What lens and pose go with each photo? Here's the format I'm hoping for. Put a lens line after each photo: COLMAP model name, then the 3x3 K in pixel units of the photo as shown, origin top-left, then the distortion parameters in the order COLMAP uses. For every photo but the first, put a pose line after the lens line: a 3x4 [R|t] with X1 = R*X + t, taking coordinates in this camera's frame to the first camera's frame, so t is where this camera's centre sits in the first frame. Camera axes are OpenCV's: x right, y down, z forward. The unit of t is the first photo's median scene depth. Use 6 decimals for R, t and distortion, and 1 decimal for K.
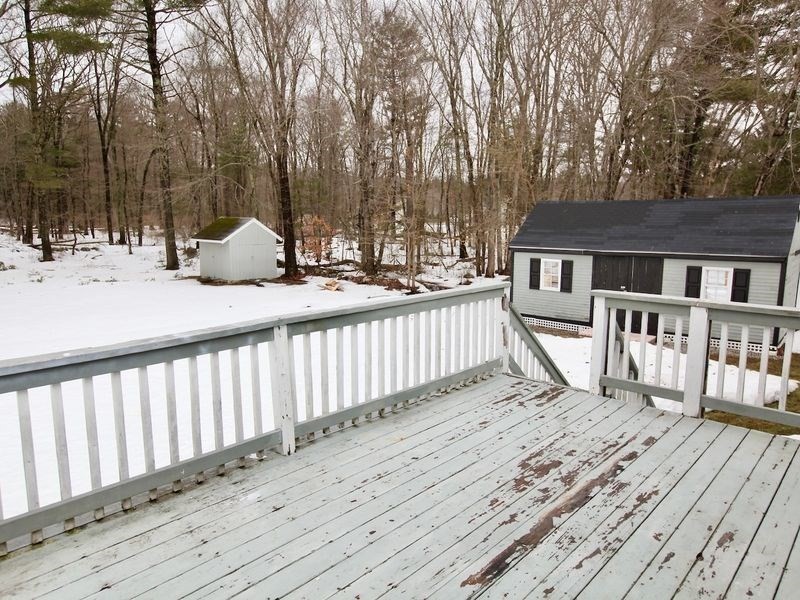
lens RADIAL K [[550.0, 0, 400.0], [0, 550.0, 300.0], [0, 0, 1]] dist [-0.000824, 0.000932]
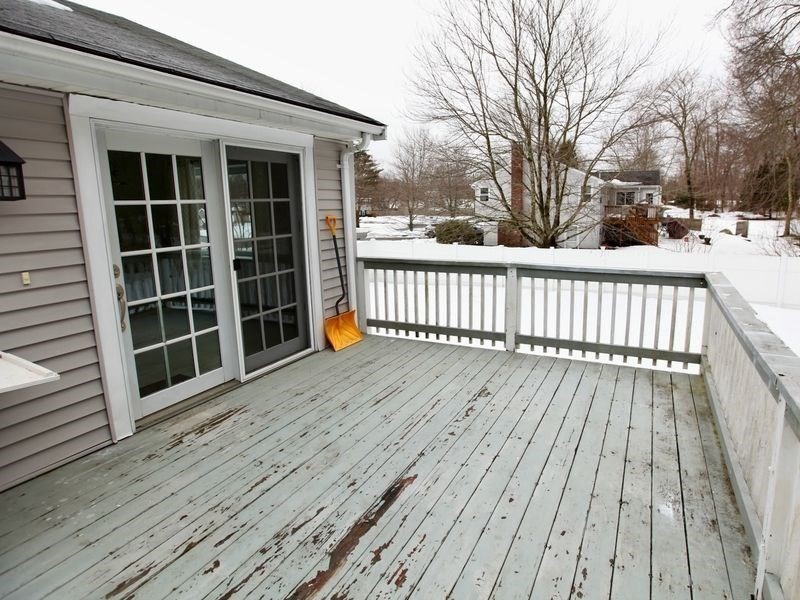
lens RADIAL K [[550.0, 0, 400.0], [0, 550.0, 300.0], [0, 0, 1]] dist [-0.000824, 0.000932]
pose [[-0.975004, 0.051410, -0.216159, 0.146899], [-0.020066, 0.948514, 0.316099, -0.106094], [0.221281, 0.312535, -0.923773, 0.734288]]
